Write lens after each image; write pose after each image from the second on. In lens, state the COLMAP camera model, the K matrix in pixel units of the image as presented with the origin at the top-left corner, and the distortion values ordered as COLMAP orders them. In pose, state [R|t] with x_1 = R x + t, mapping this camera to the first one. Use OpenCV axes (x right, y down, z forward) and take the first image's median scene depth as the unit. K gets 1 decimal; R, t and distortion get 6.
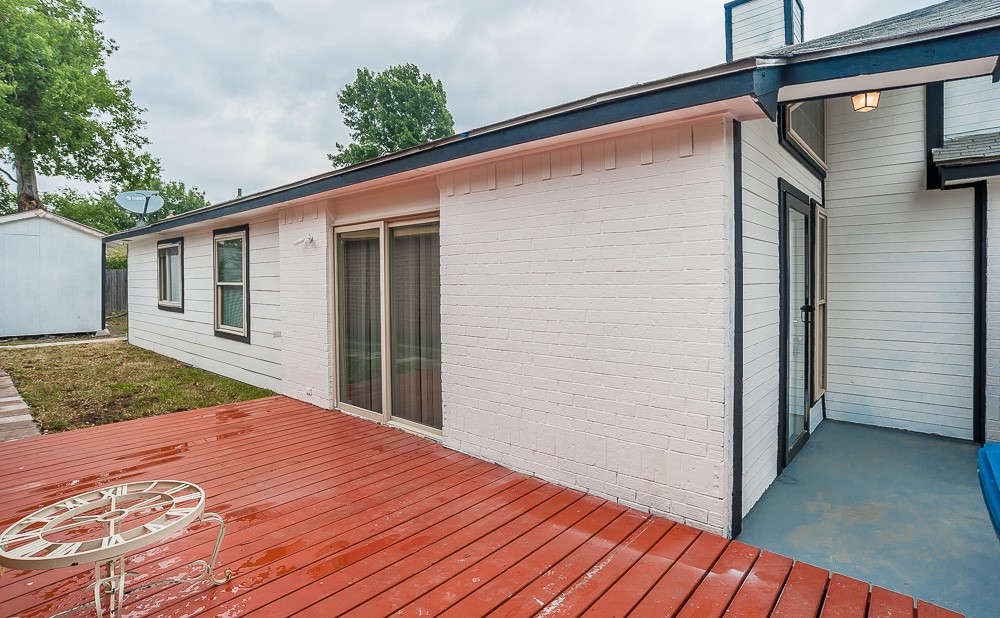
lens RADIAL K [[489.9, 0, 511.9], [0, 489.9, 283.0], [0, 0, 1]] dist [-0.018245, 0.004241]
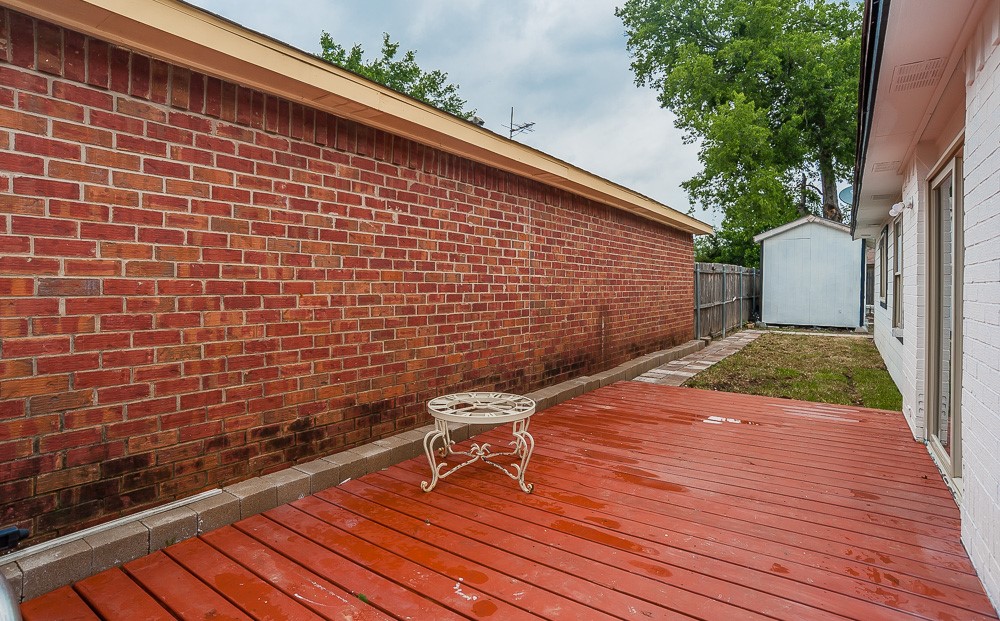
lens RADIAL K [[509.8, 0, 505.5], [0, 509.8, 281.9], [0, 0, 1]] dist [-0.021608, 0.002226]
pose [[0.159124, 0.006012, -0.987240, 0.352206], [-0.015512, 0.999873, 0.003589, 0.044568], [0.987137, 0.014743, 0.159198, 0.392169]]
